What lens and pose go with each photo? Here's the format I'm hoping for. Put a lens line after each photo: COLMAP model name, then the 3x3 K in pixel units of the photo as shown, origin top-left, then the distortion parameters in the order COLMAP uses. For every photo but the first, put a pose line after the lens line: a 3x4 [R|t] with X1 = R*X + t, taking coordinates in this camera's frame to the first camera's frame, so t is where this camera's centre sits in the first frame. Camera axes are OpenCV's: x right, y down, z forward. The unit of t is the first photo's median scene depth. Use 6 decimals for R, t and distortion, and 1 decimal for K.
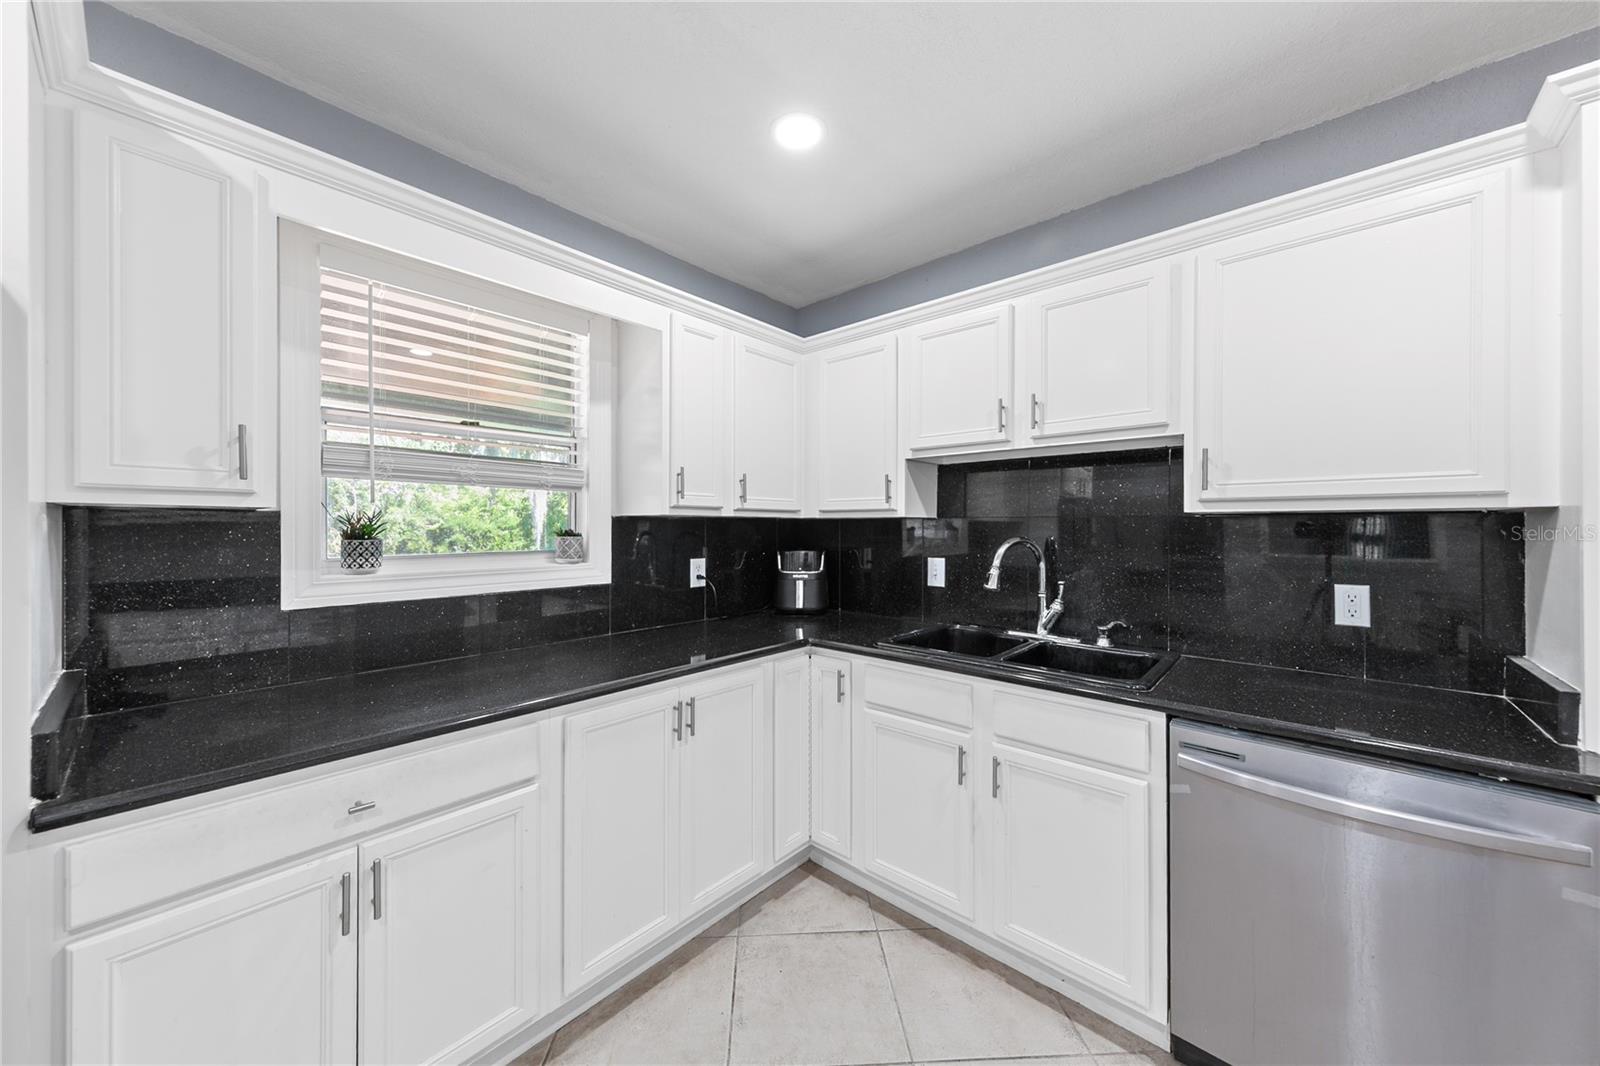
lens RADIAL K [[568.3, 0, 803.3], [0, 568.3, 525.5], [0, 0, 1]] dist [0.011512, -0.000041]
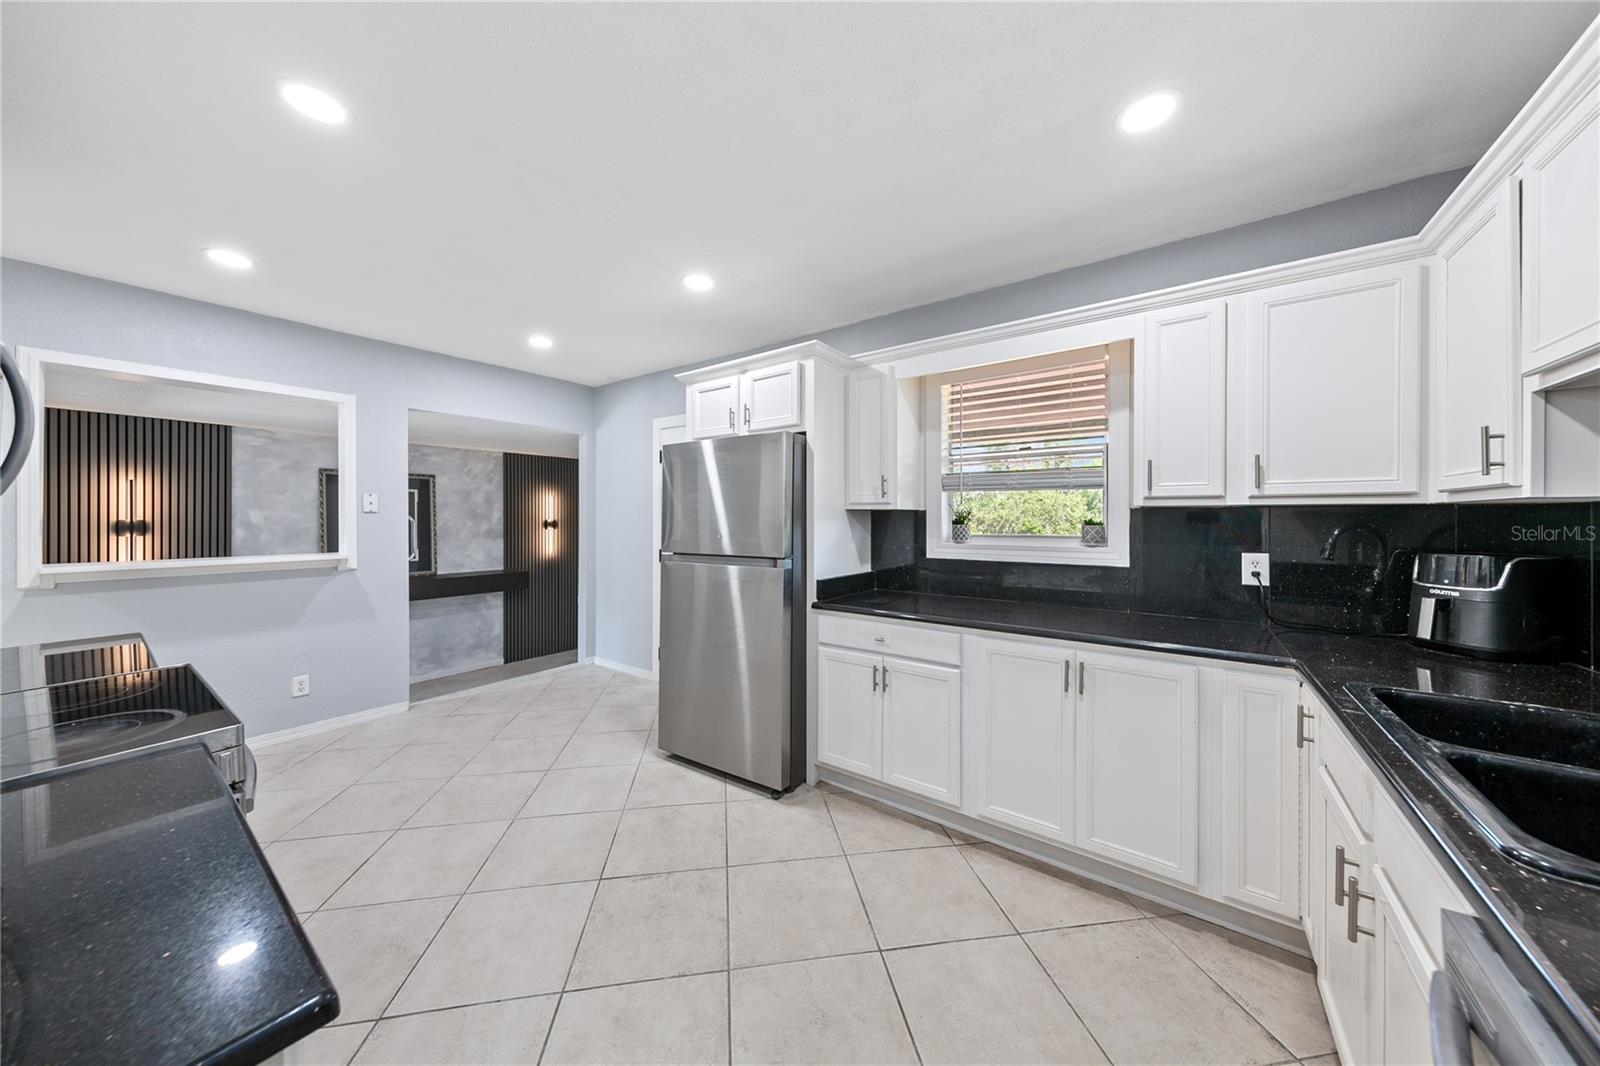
lens RADIAL K [[530.2, 0, 801.4], [0, 530.2, 522.8], [0, 0, 1]] dist [0.007482, 0.000144]
pose [[0.086504, 0.003083, -0.996247, 0.746177], [-0.002953, 0.999992, 0.002838, 0.013268], [0.996247, 0.002697, 0.086512, 0.291405]]
